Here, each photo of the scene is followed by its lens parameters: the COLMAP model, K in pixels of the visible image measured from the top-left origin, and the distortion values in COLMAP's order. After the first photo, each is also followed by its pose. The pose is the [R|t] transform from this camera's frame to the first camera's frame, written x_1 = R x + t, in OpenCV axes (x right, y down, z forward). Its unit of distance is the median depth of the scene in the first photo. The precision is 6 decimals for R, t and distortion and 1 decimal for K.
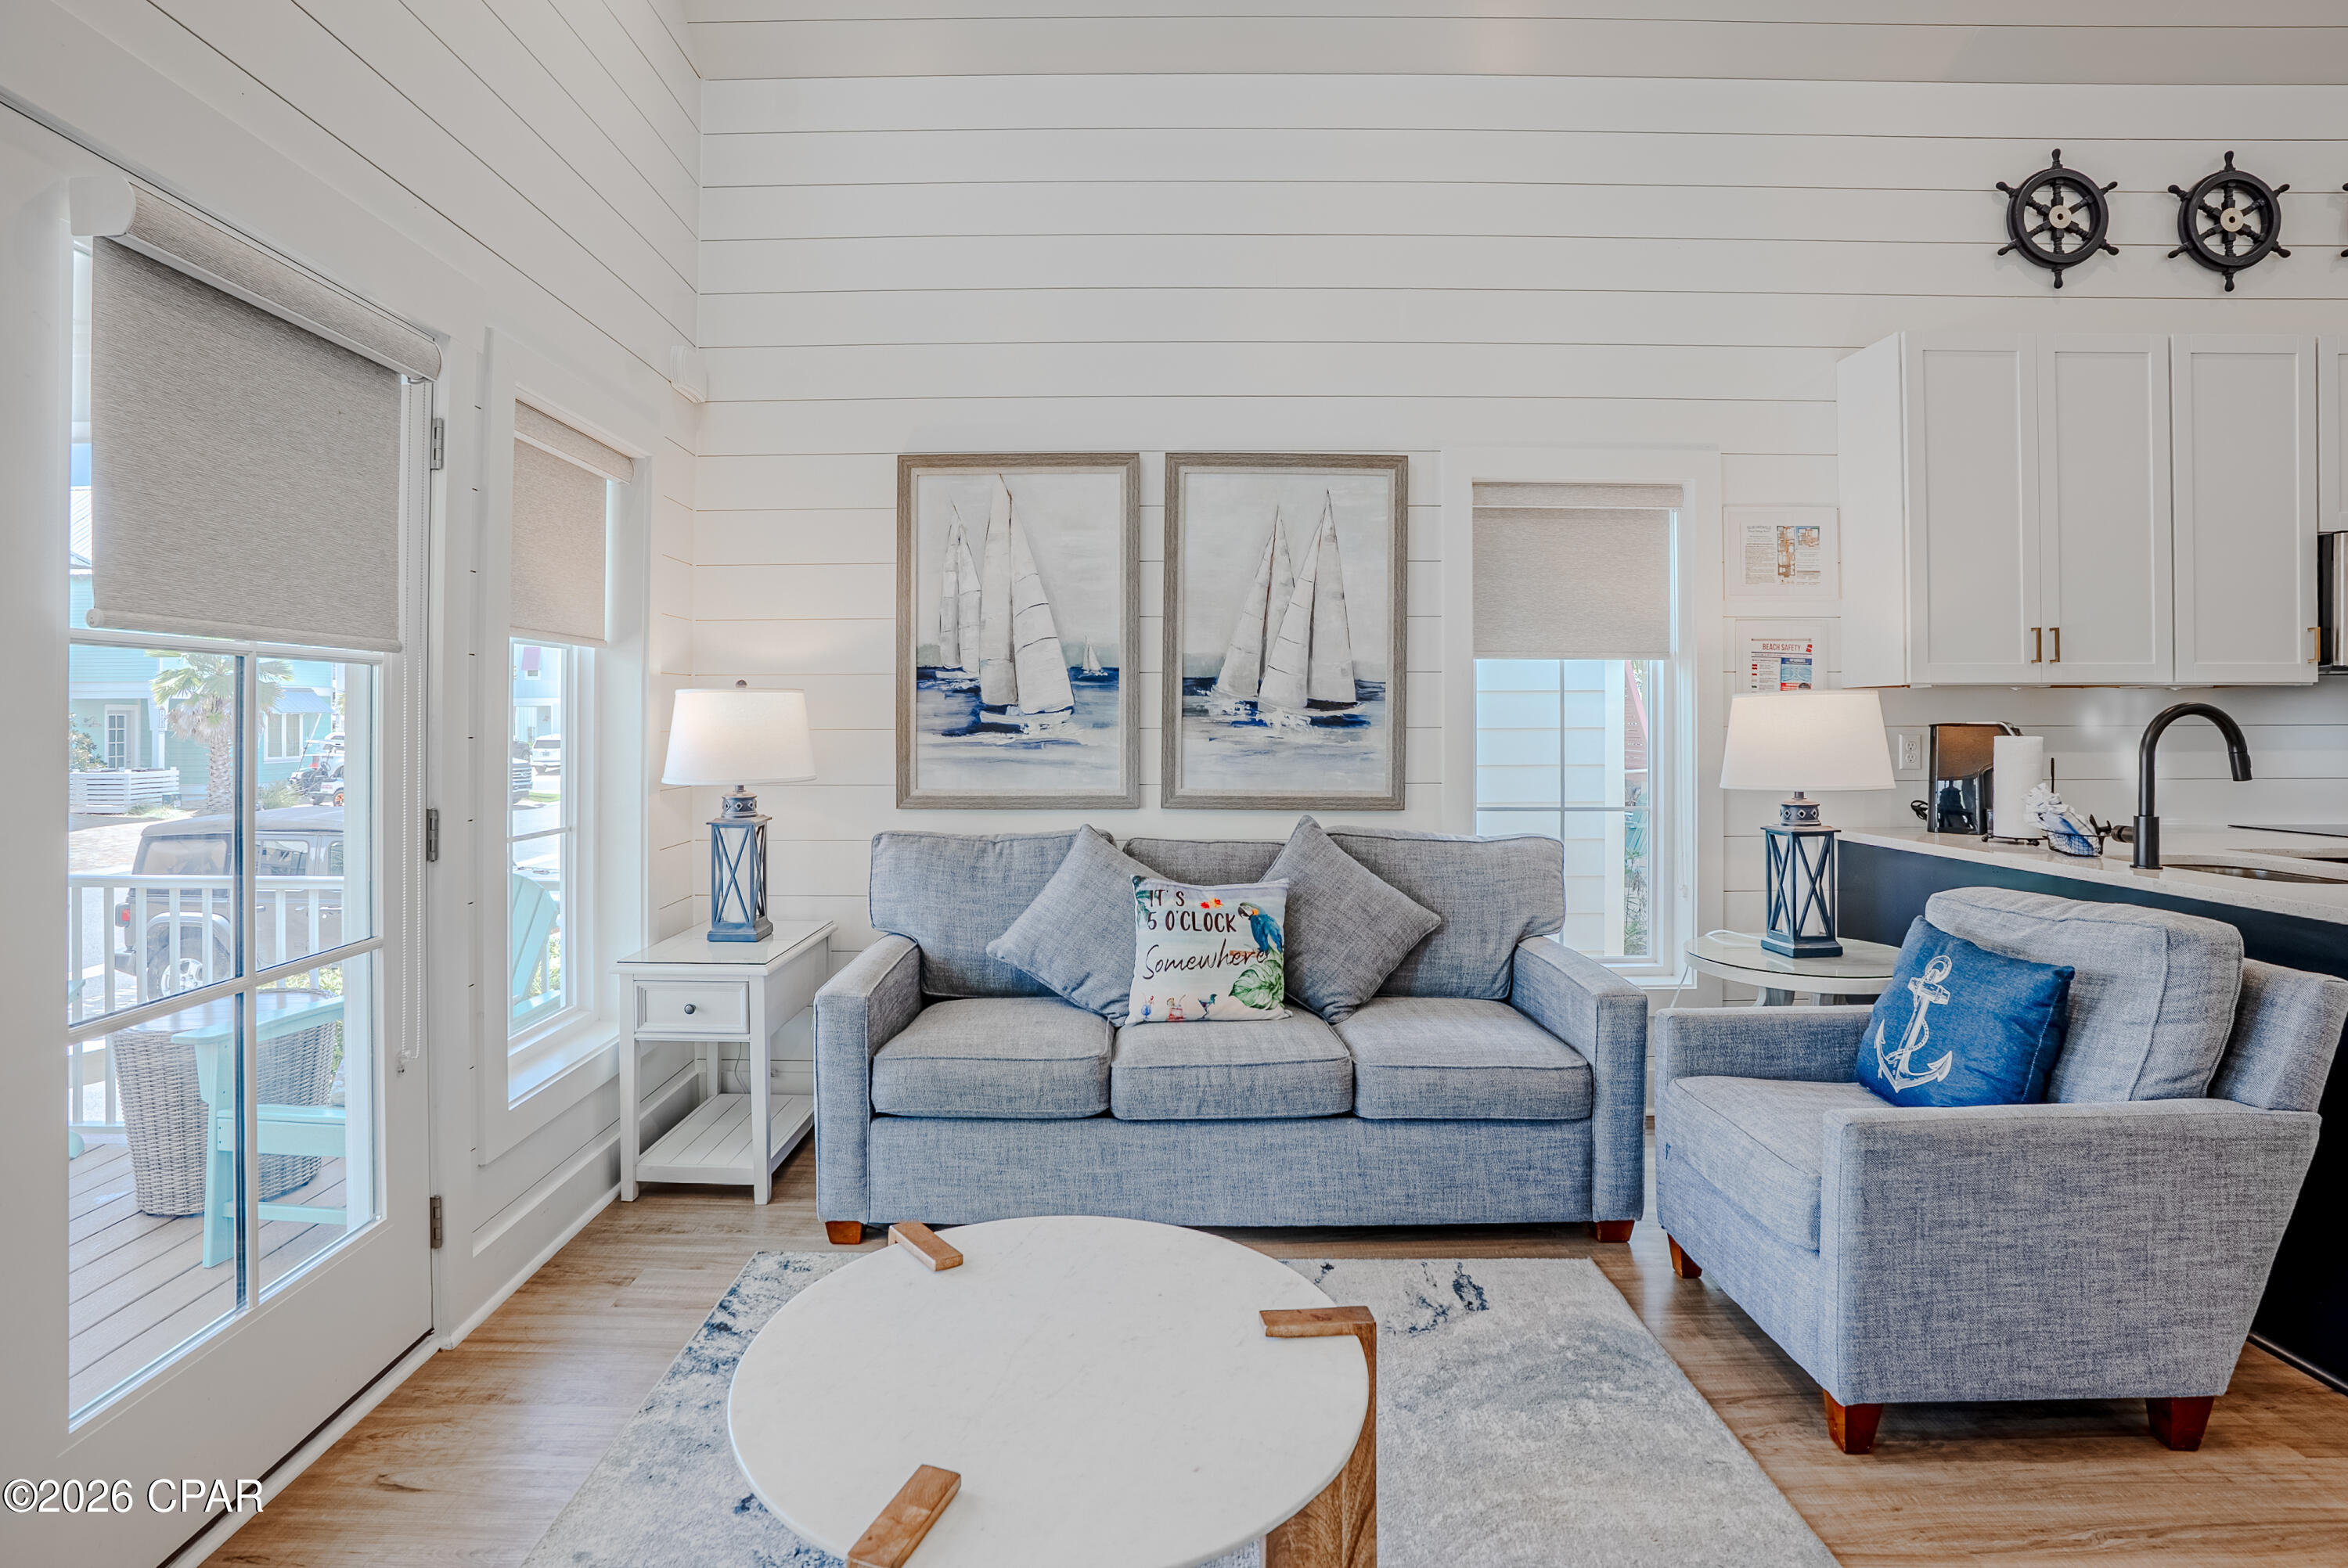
lens RADIAL K [[1132.3, 0, 1110.1], [0, 1132.3, 722.4], [0, 0, 1]] dist [-0.066004, 0.021959]
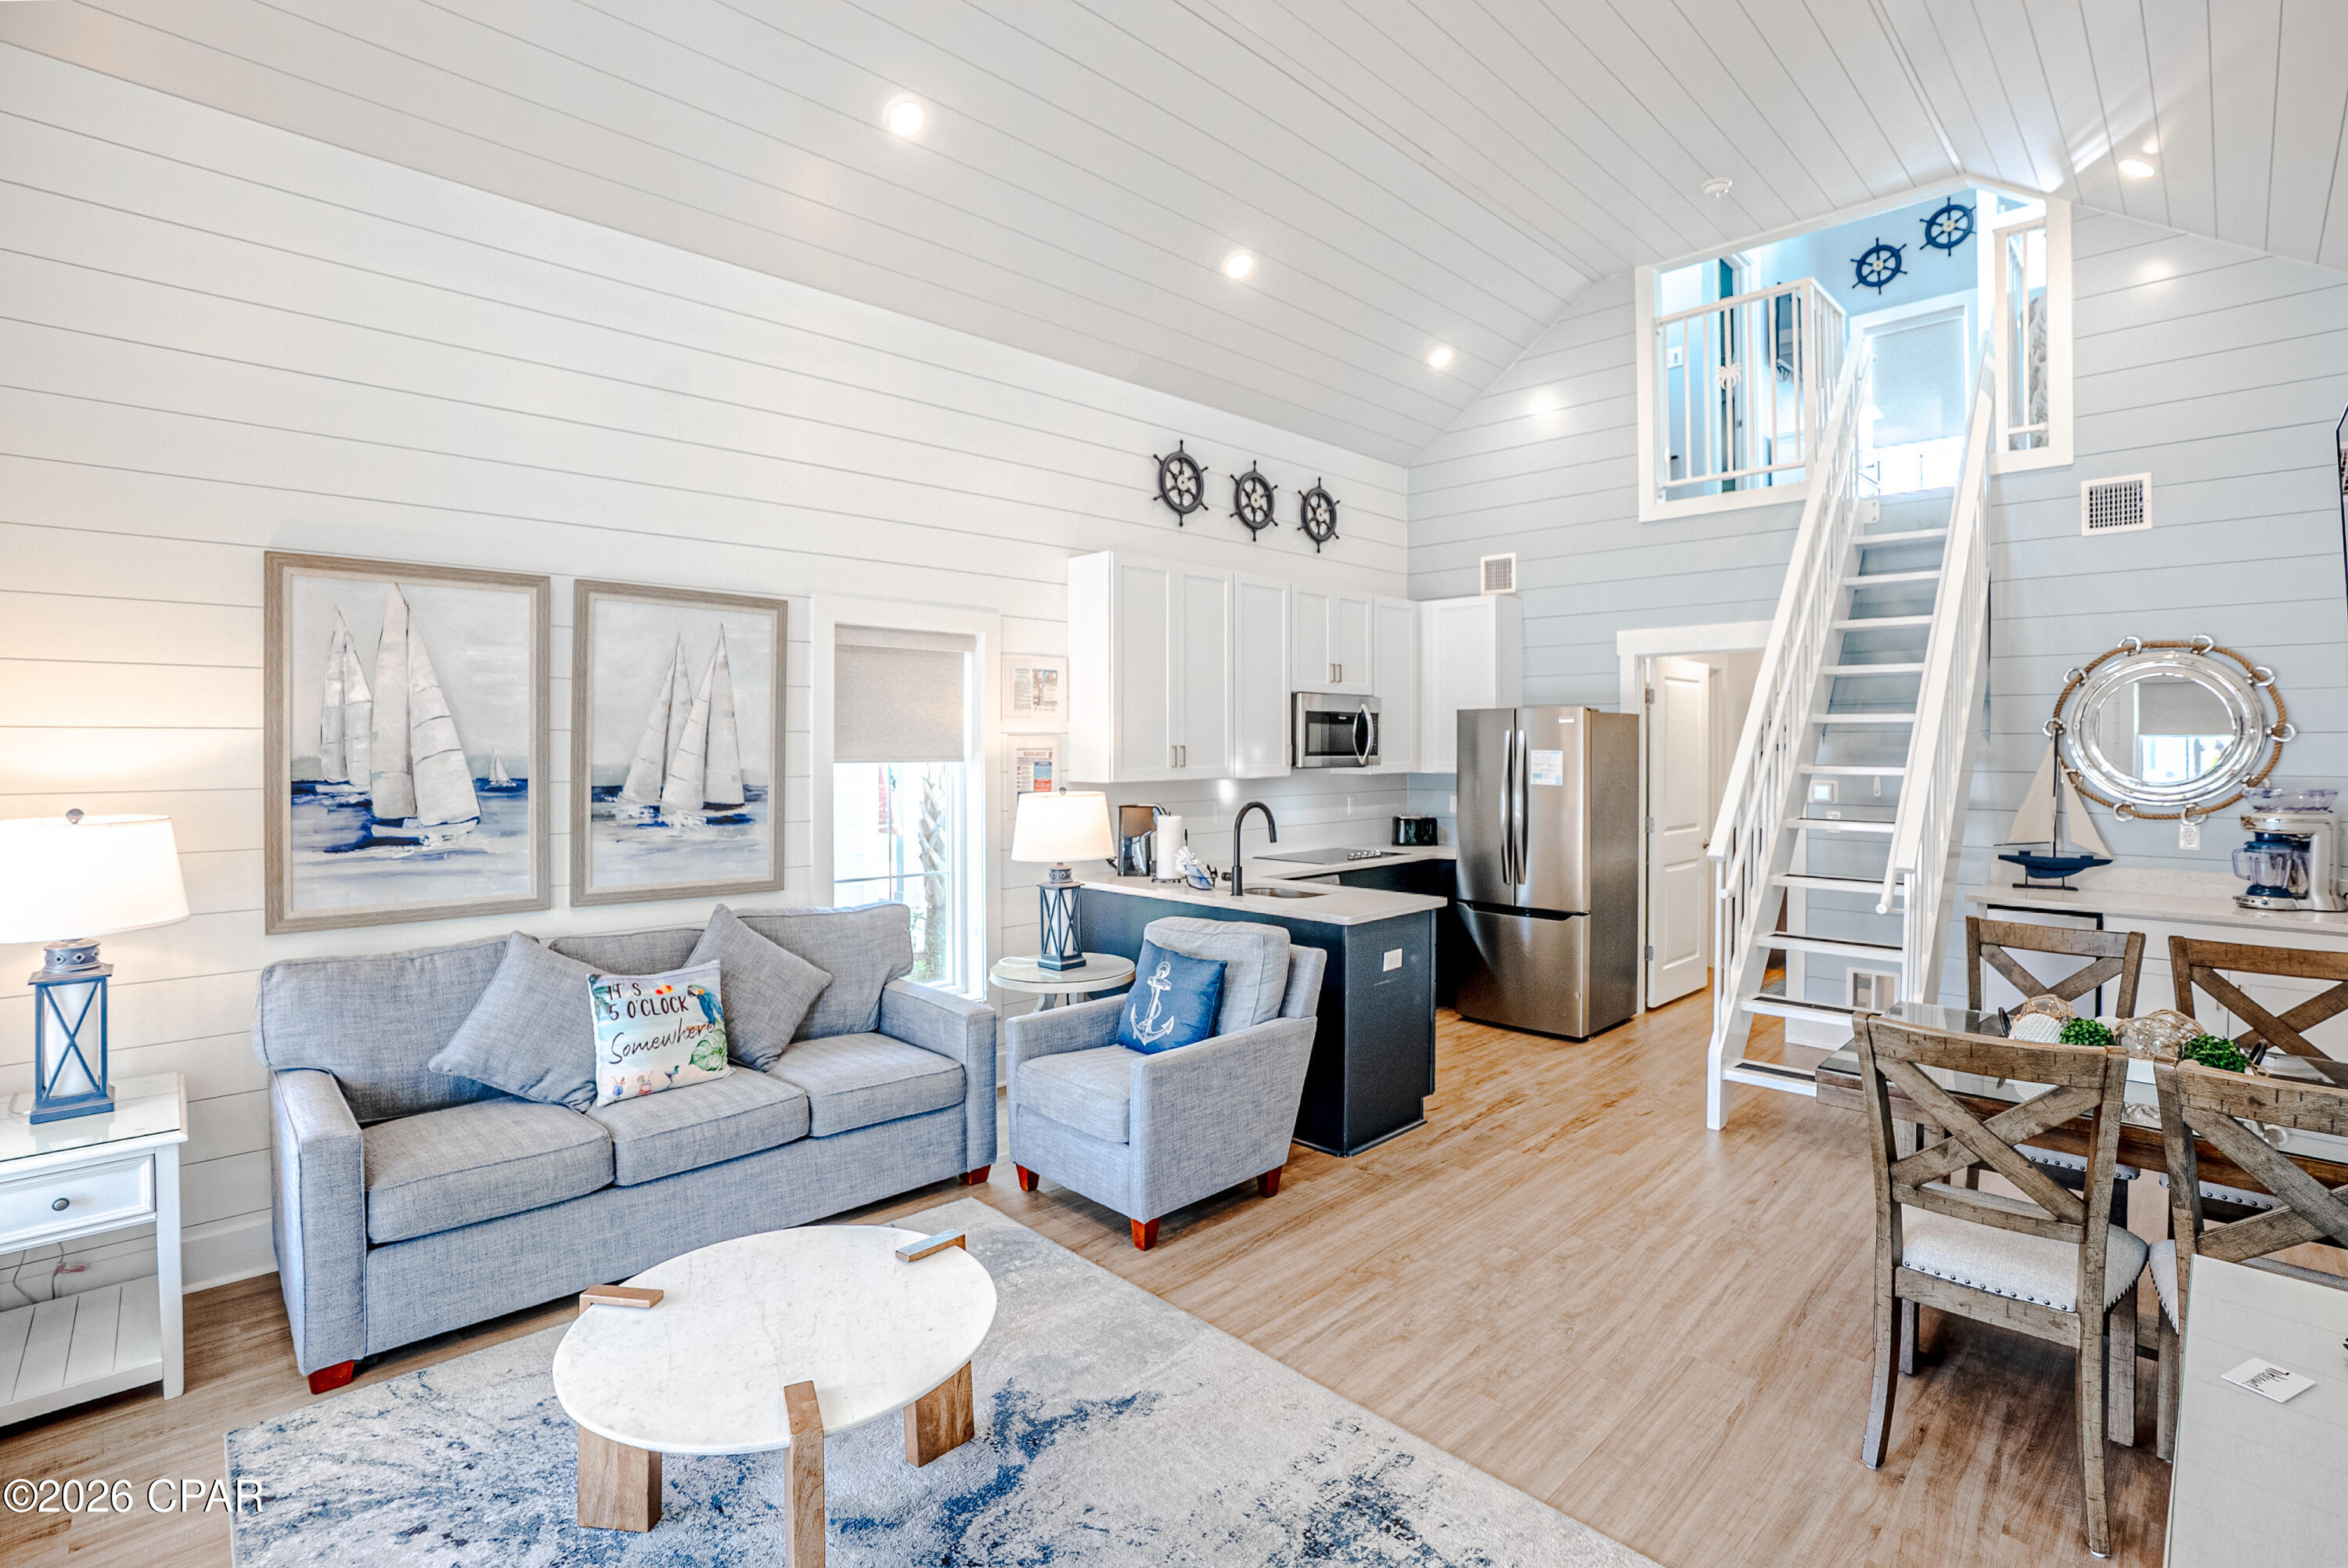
lens RADIAL K [[1132.3, 0, 1212.0], [0, 1132.3, 730.8], [0, 0, 1]] dist [-0.066004, 0.021959]
pose [[0.686856, 0.009495, 0.726731, -0.360459], [-0.003333, 0.999945, -0.009915, -0.099581], [-0.726786, 0.004388, 0.686850, -0.211169]]
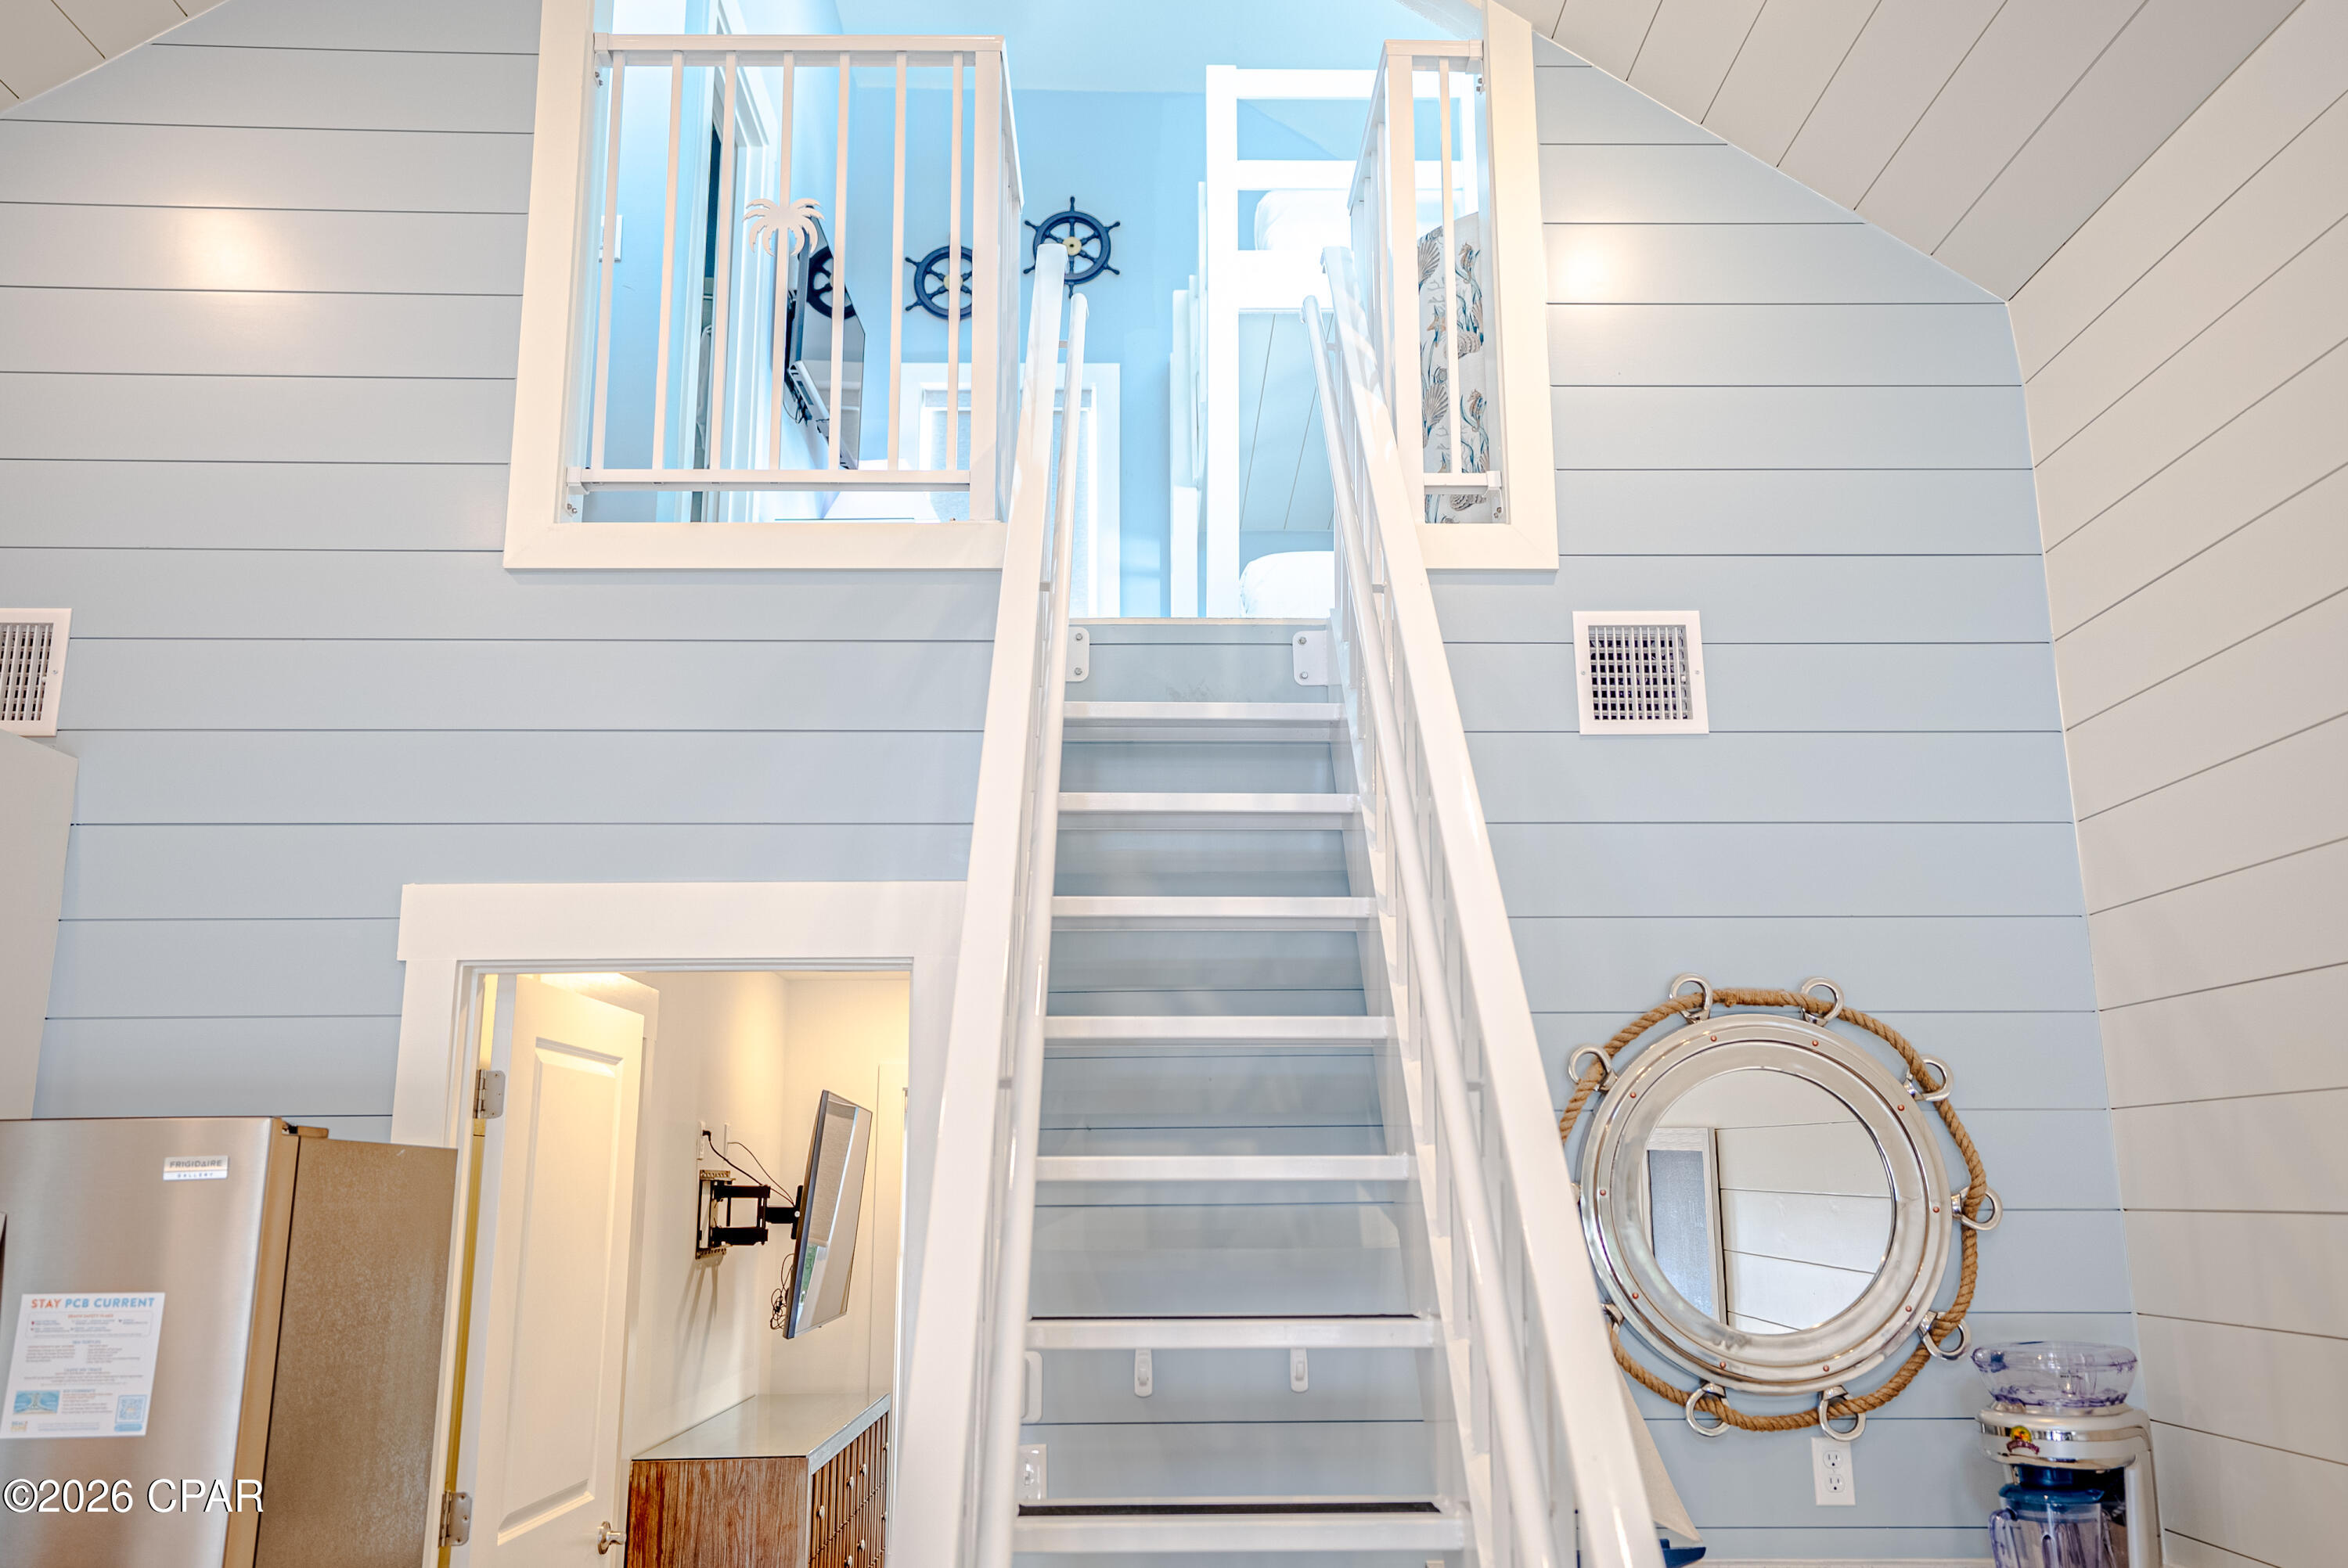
lens RADIAL K [[1899.6, 0, 1205.8], [0, 1899.6, 786.6], [0, 0, 1]] dist [0.012561, 0.021518]
pose [[-0.029221, 0.216665, 0.975809, 0.584729], [0.004574, 0.976244, -0.216625, -0.119650], [-0.999563, -0.001866, -0.029518, 0.250534]]
